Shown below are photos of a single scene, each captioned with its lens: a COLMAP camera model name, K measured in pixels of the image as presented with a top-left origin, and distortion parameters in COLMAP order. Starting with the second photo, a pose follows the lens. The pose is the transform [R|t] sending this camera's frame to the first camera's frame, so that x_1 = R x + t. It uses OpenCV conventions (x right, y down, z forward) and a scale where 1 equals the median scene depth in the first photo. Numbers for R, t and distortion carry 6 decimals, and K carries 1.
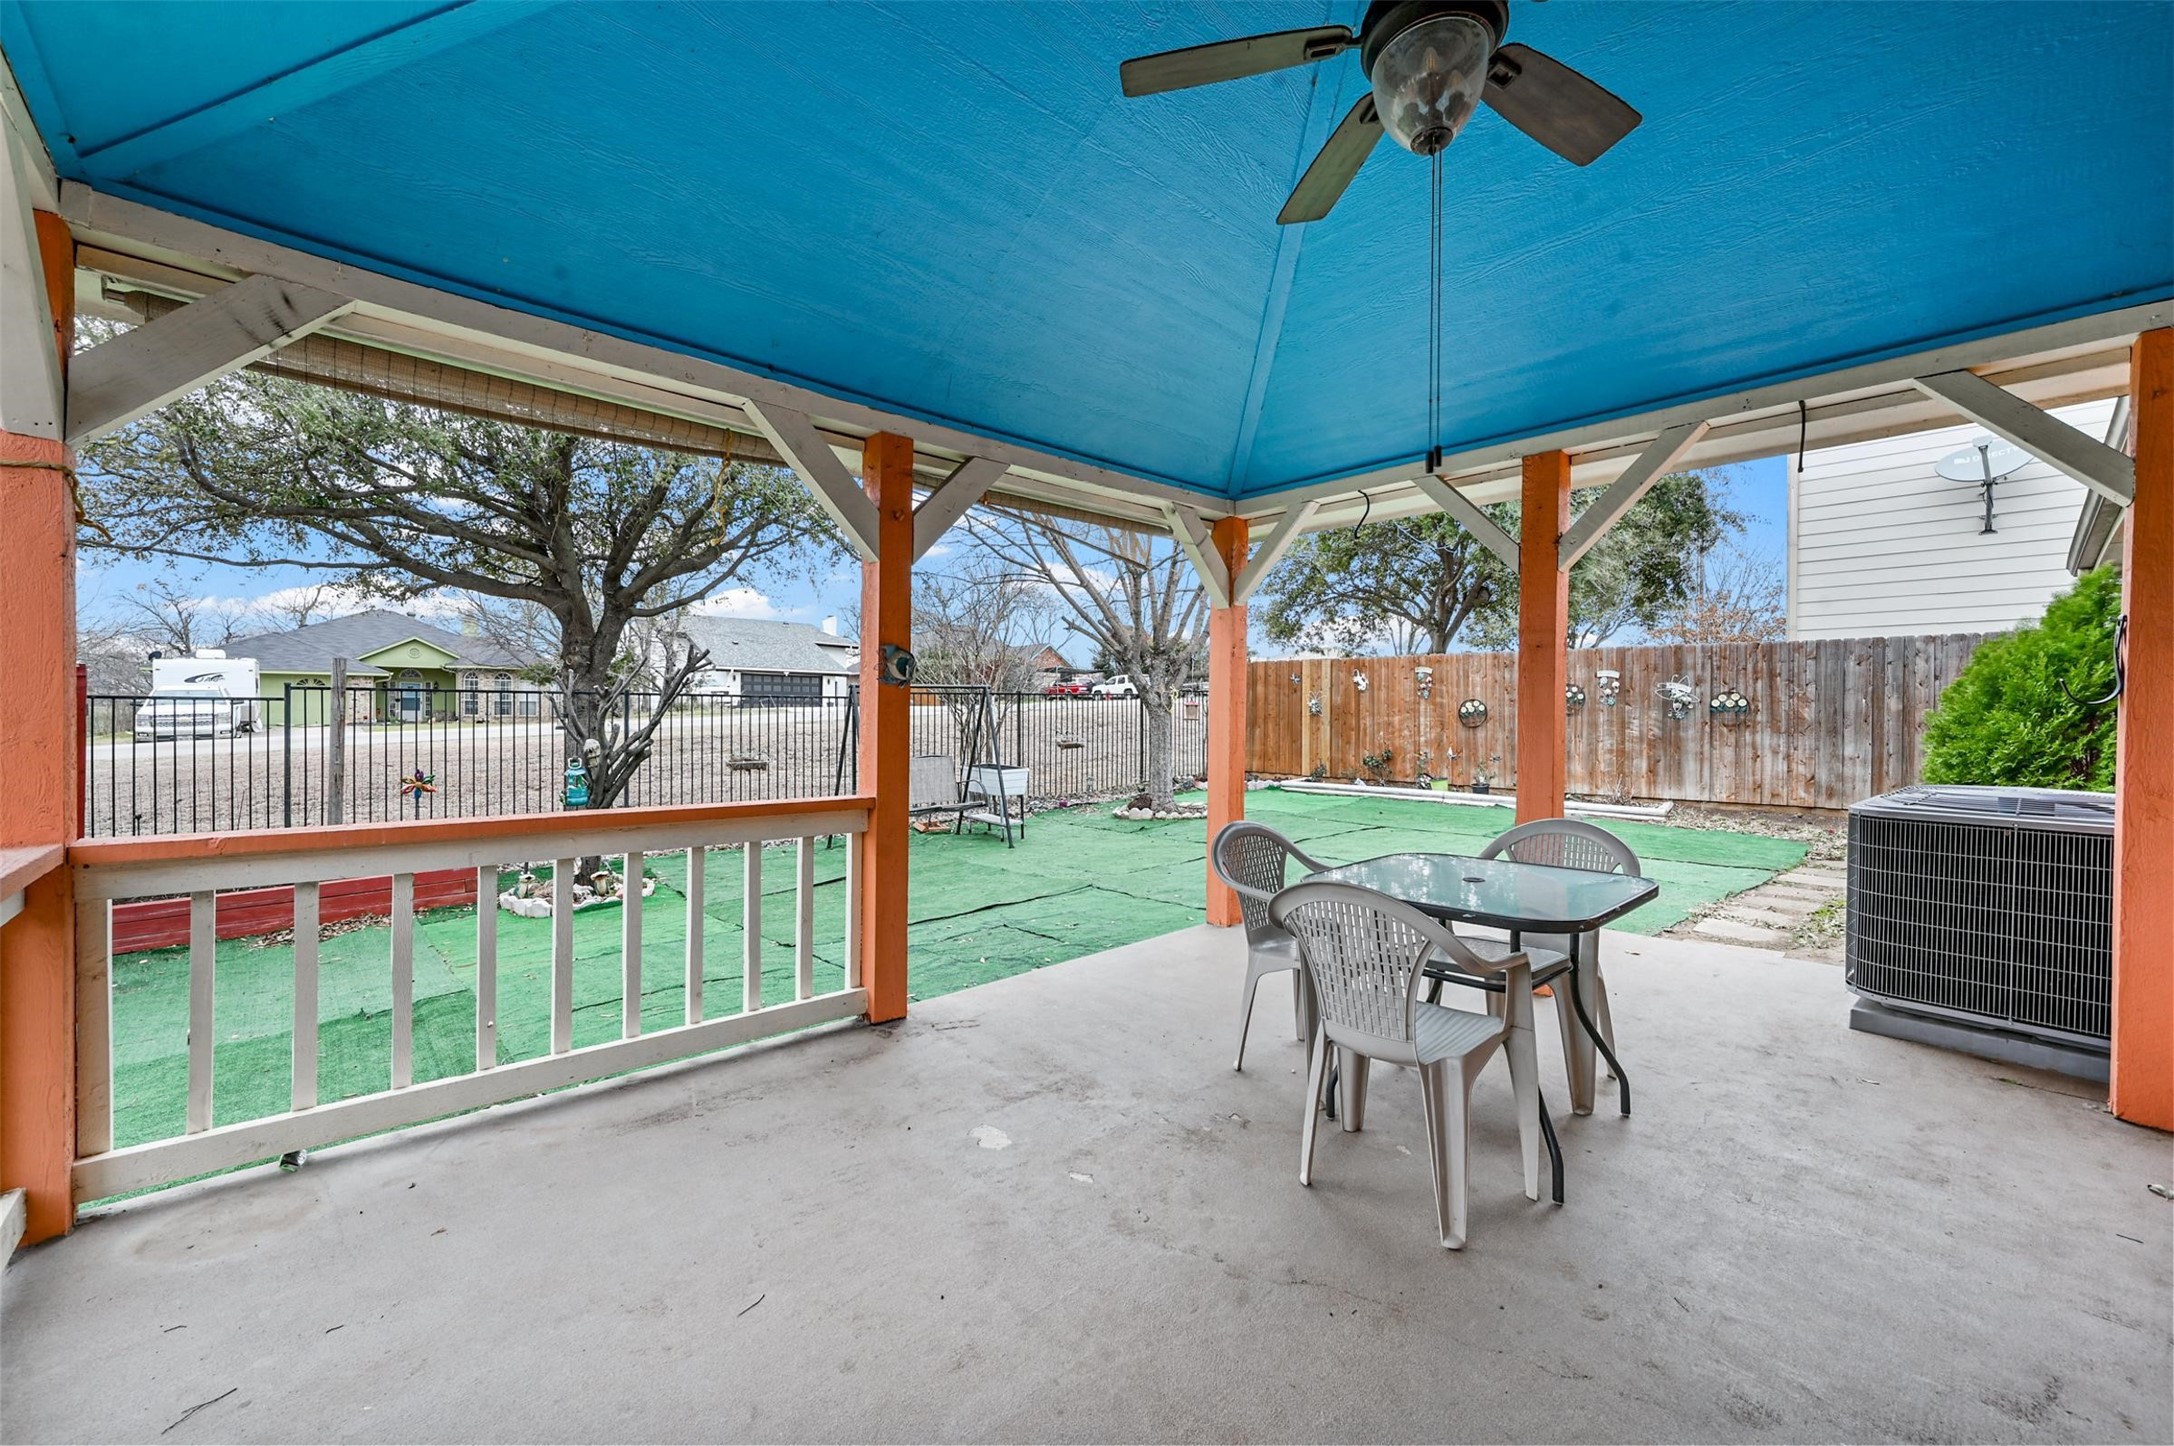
lens RADIAL K [[856.1, 0, 1081.4], [0, 856.1, 718.9], [0, 0, 1]] dist [-0.001014, 0.000356]
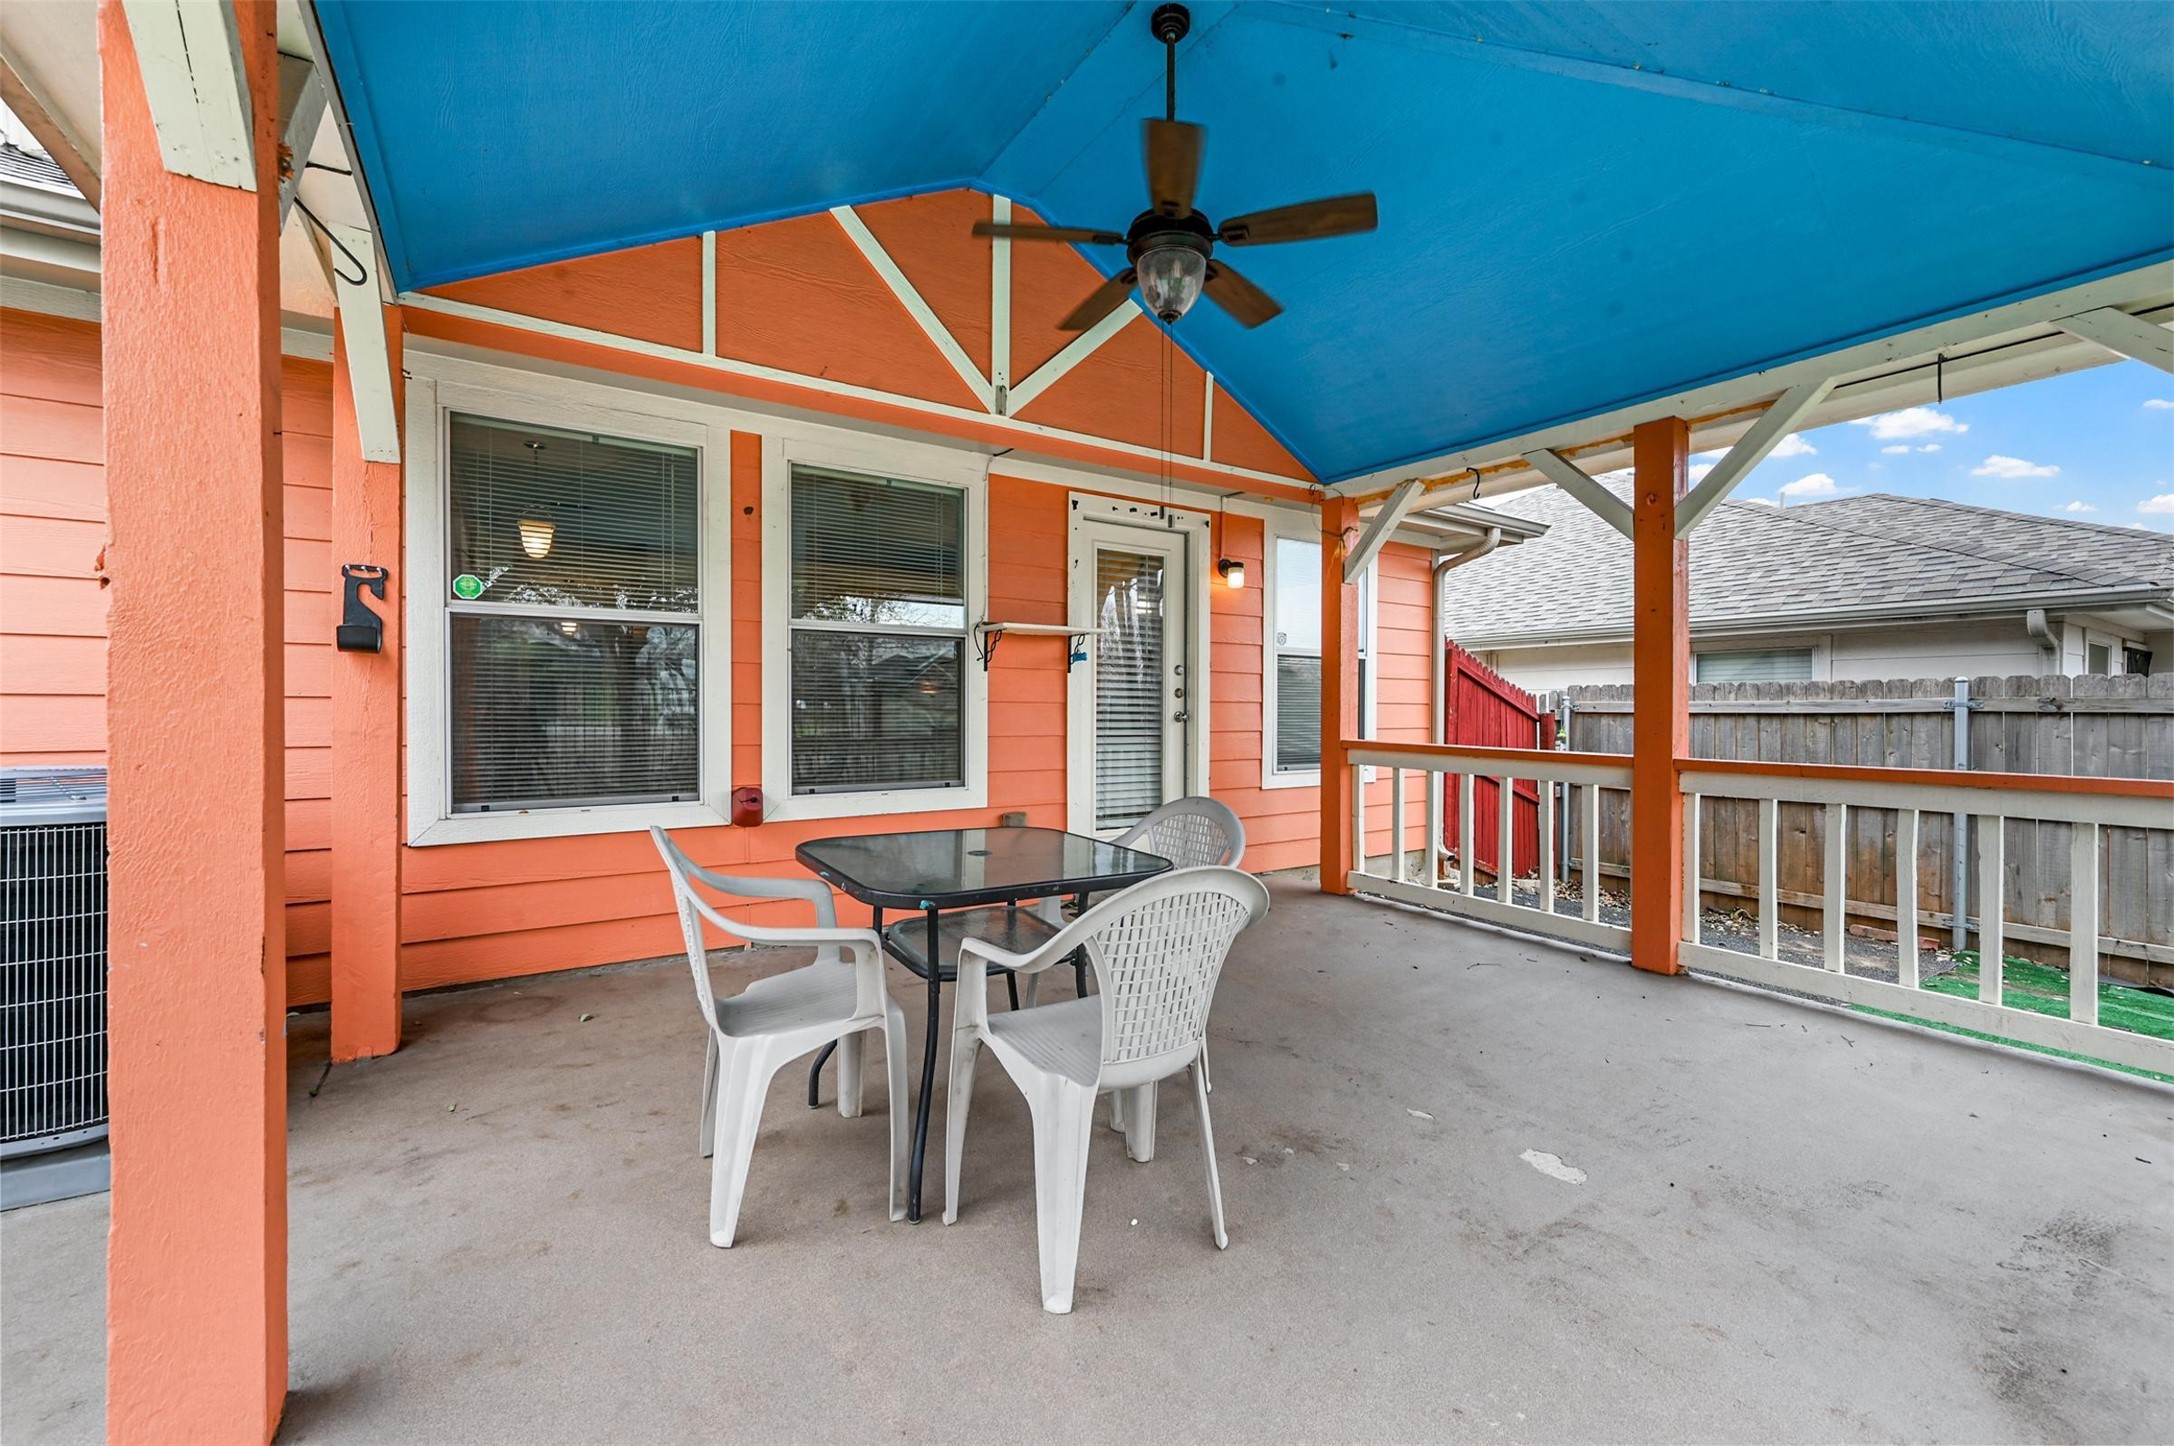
lens RADIAL K [[856.1, 0, 1081.4], [0, 856.1, 718.9], [0, 0, 1]] dist [-0.001014, 0.000356]
pose [[-0.986290, -0.010858, 0.164661, 0.218508], [-0.007738, 0.999778, 0.019573, 0.032917], [-0.164837, 0.018030, -0.986156, 1.897044]]
